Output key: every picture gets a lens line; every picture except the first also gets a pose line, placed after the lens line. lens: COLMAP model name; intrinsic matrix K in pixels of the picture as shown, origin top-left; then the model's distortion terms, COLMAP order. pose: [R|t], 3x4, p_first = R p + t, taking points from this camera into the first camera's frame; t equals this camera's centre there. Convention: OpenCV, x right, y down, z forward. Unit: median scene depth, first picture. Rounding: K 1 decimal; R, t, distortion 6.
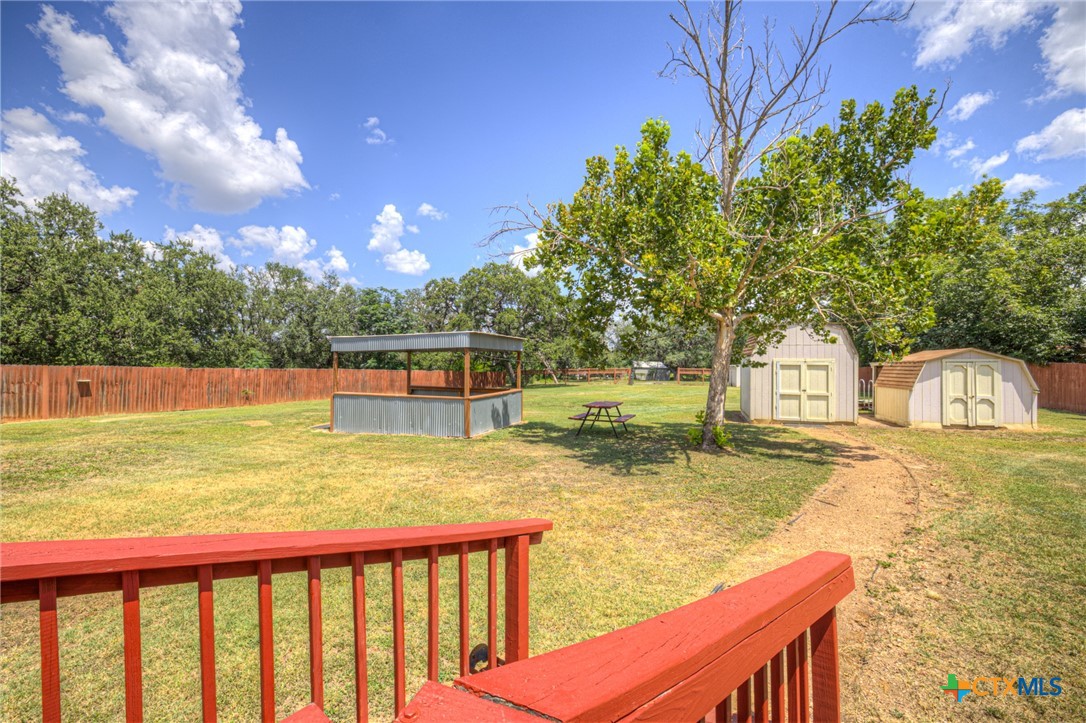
lens RADIAL K [[463.9, 0, 545.2], [0, 463.9, 350.6], [0, 0, 1]] dist [-0.001916, 0.000583]
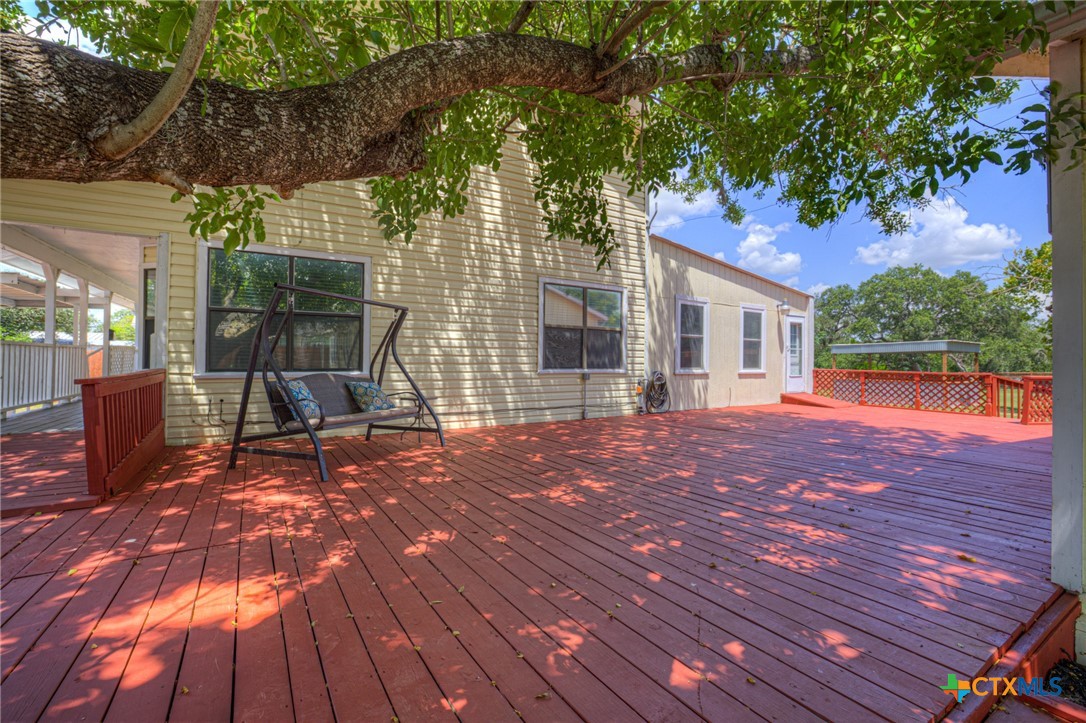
lens RADIAL K [[463.9, 0, 540.9], [0, 463.9, 357.4], [0, 0, 1]] dist [-0.001916, 0.000583]
pose [[0.762479, 0.000086, -0.647013, -0.147451], [0.005698, 0.999960, 0.006847, -0.001410], [0.646988, -0.008908, 0.762449, -0.837172]]
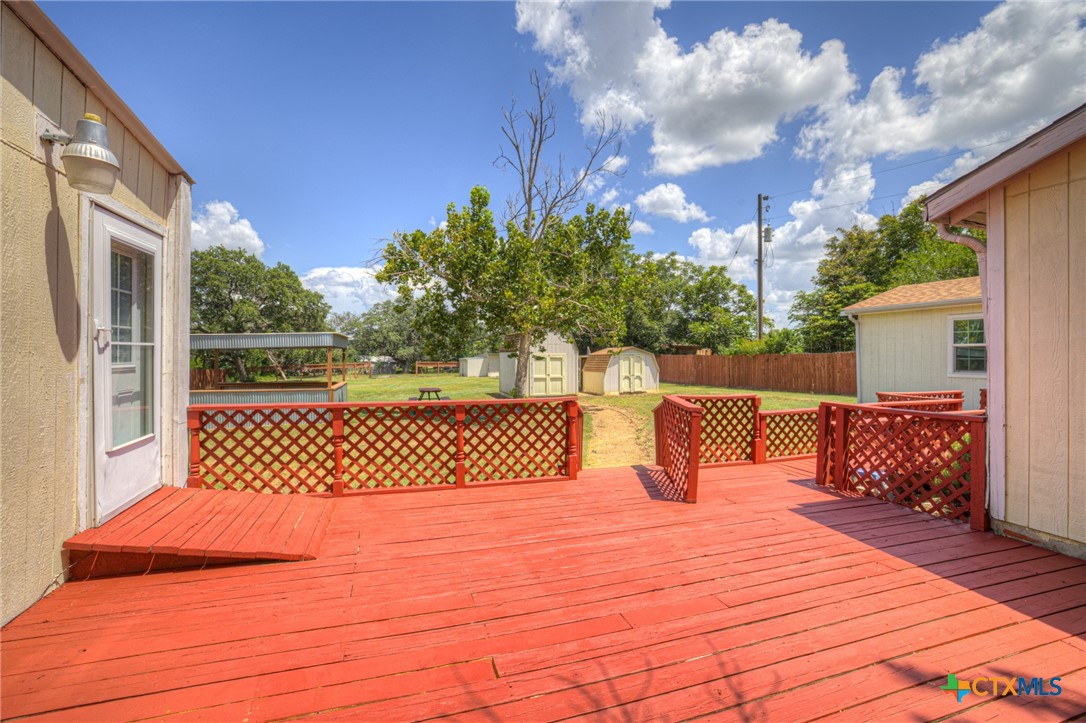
lens RADIAL K [[463.9, 0, 535.0], [0, 463.9, 352.2], [0, 0, 1]] dist [-0.001916, 0.000583]
pose [[0.833075, -0.004195, 0.553144, -0.297496], [-0.004797, 0.999879, 0.014808, -0.008128], [-0.553139, -0.014990, 0.832954, -0.206275]]
